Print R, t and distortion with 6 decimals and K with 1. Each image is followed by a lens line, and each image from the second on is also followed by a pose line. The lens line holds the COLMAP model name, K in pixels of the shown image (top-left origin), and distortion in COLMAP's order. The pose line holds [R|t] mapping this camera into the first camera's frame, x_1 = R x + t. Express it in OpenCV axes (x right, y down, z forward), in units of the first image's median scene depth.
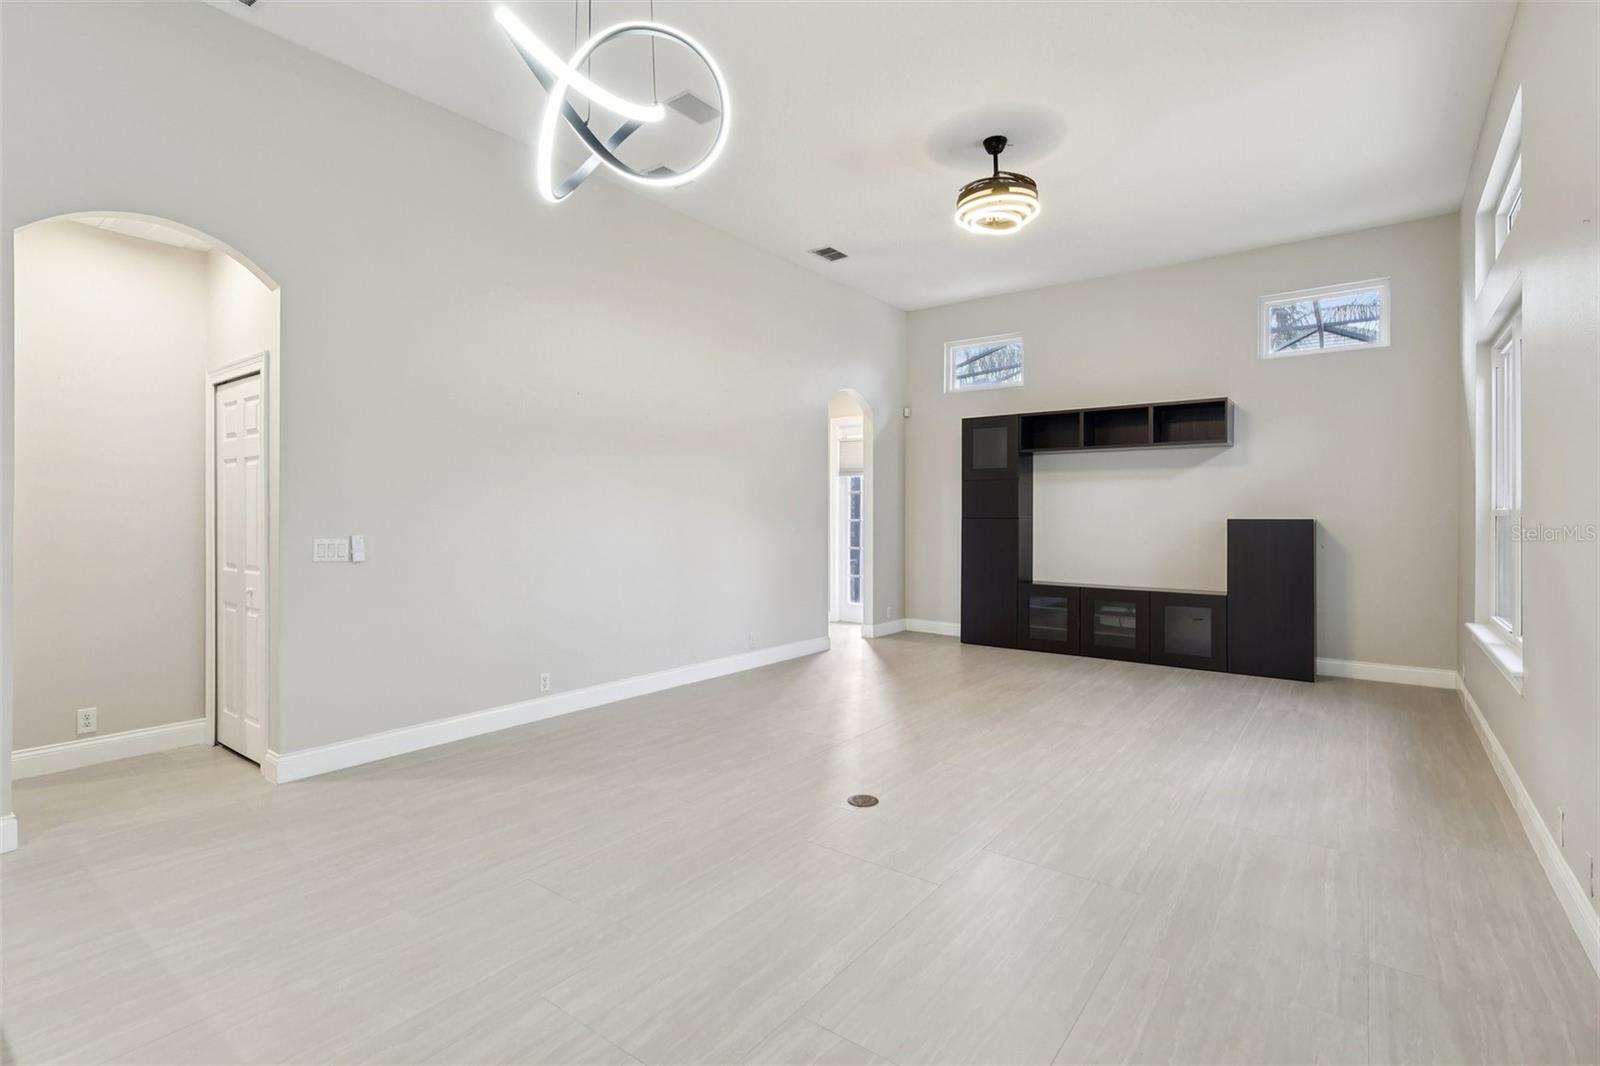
lens RADIAL K [[735.1, 0, 800.0], [0, 735.1, 533.0], [0, 0, 1]] dist [0.002974, 0.000289]
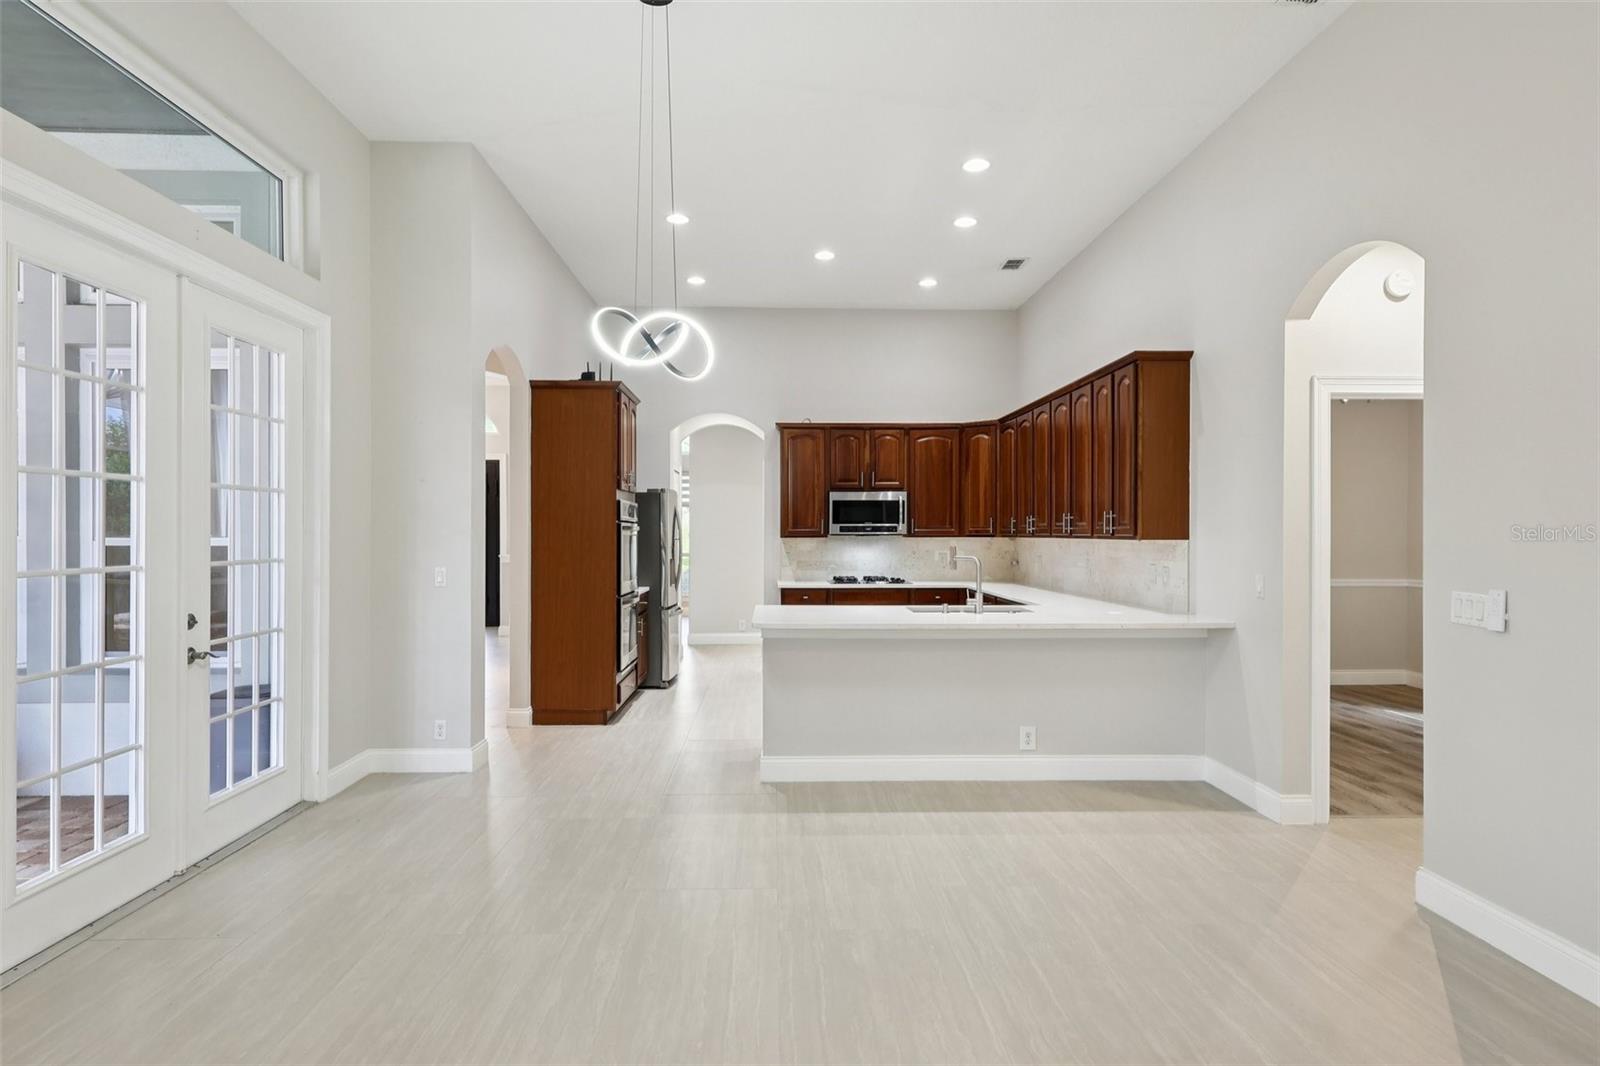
lens RADIAL K [[883.0, 0, 801.3], [0, 883.0, 528.8], [0, 0, 1]] dist [-0.001144, -0.000205]
pose [[-0.784279, -0.007794, -0.620359, 0.647795], [-0.019707, 0.999729, 0.012353, -0.087076], [0.620095, 0.021914, -0.784220, 2.257236]]
